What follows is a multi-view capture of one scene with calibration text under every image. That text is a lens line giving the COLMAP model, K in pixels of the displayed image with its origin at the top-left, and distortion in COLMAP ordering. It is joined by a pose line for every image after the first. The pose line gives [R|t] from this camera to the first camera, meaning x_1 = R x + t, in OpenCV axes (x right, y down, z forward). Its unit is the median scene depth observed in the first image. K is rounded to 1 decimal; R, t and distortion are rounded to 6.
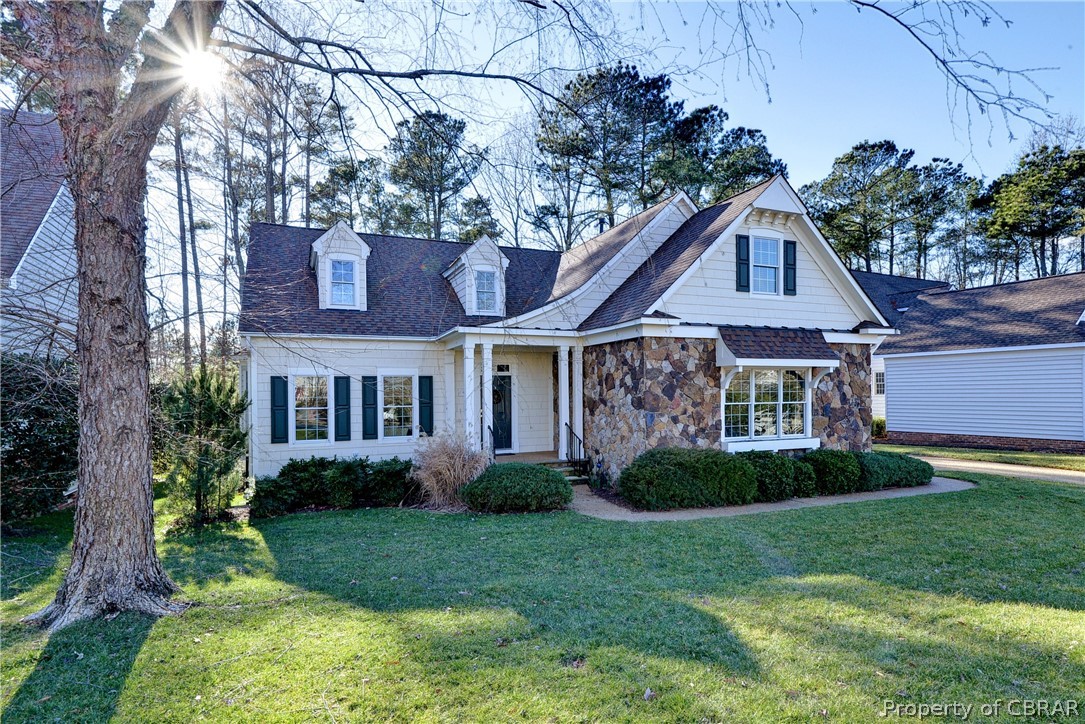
lens RADIAL K [[599.3, 0, 542.6], [0, 599.3, 384.3], [0, 0, 1]] dist [0.017735, 0.000122]
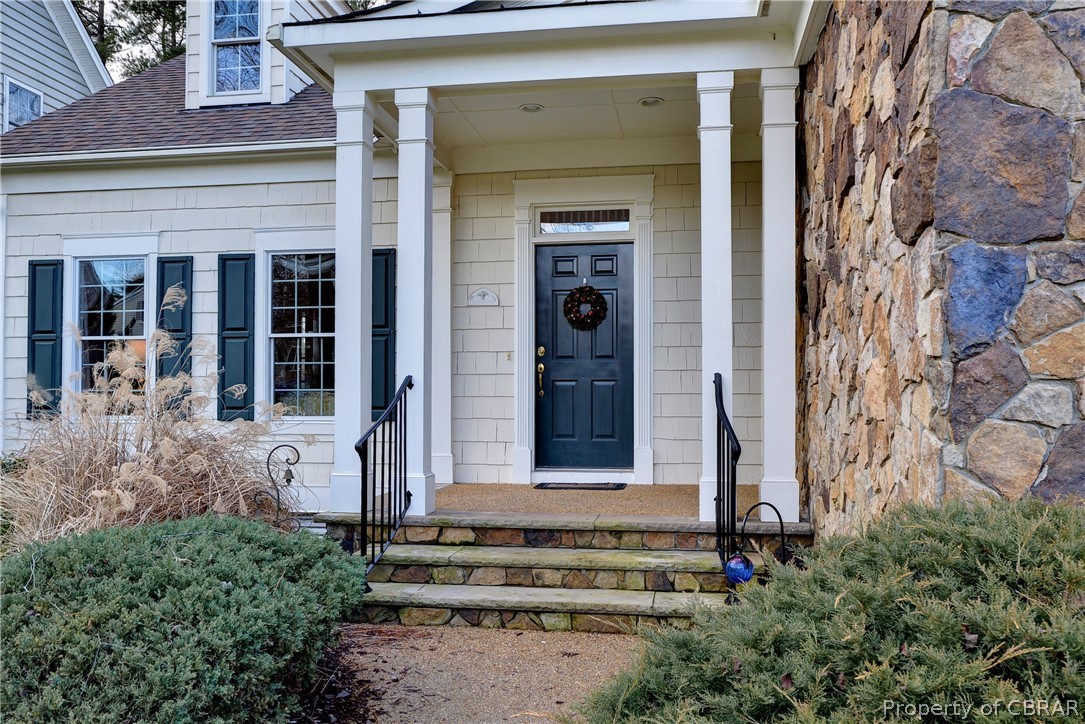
lens RADIAL K [[851.3, 0, 542.5], [0, 851.3, 362.0], [0, 0, 1]] dist [0.002299, 0.000843]
pose [[0.843916, -0.008311, -0.536411, 0.171581], [-0.003957, 0.999756, -0.021716, 0.068040], [0.536460, 0.020449, 0.843678, 0.674082]]
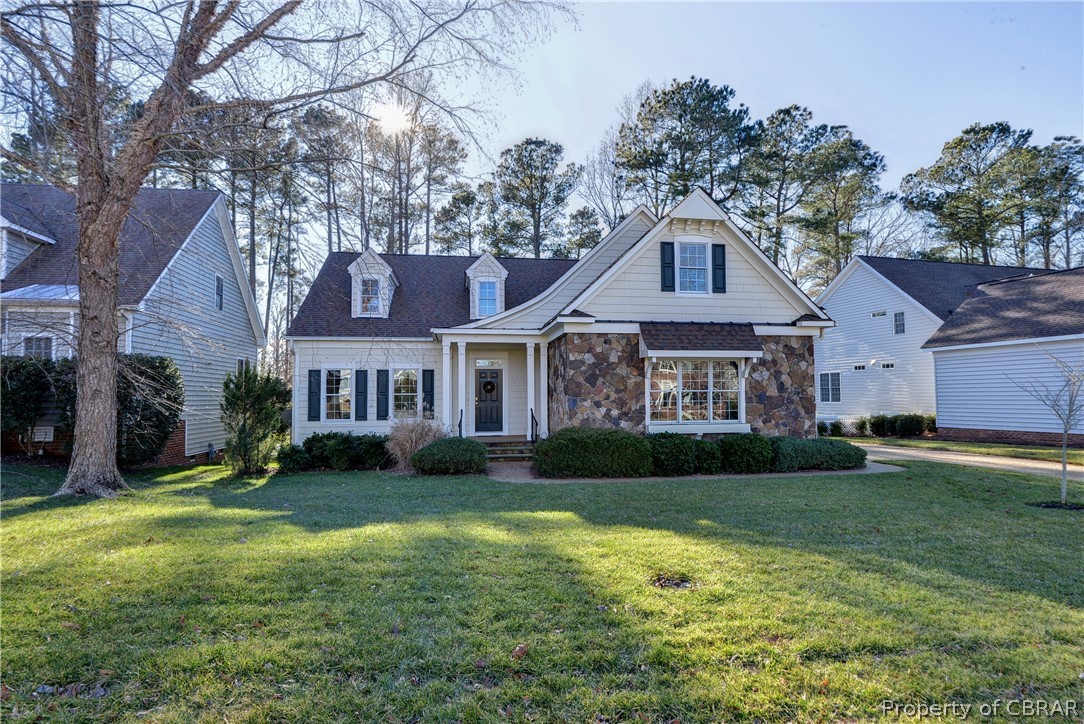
lens RADIAL K [[587.8, 0, 542.0], [0, 587.8, 362.0], [0, 0, 1]] dist [-0.021765, -0.000673]
pose [[0.969375, -0.010714, -0.245353, 0.348632], [0.000557, 0.999141, -0.041432, 0.021822], [0.245586, 0.040027, 0.968548, -0.111284]]
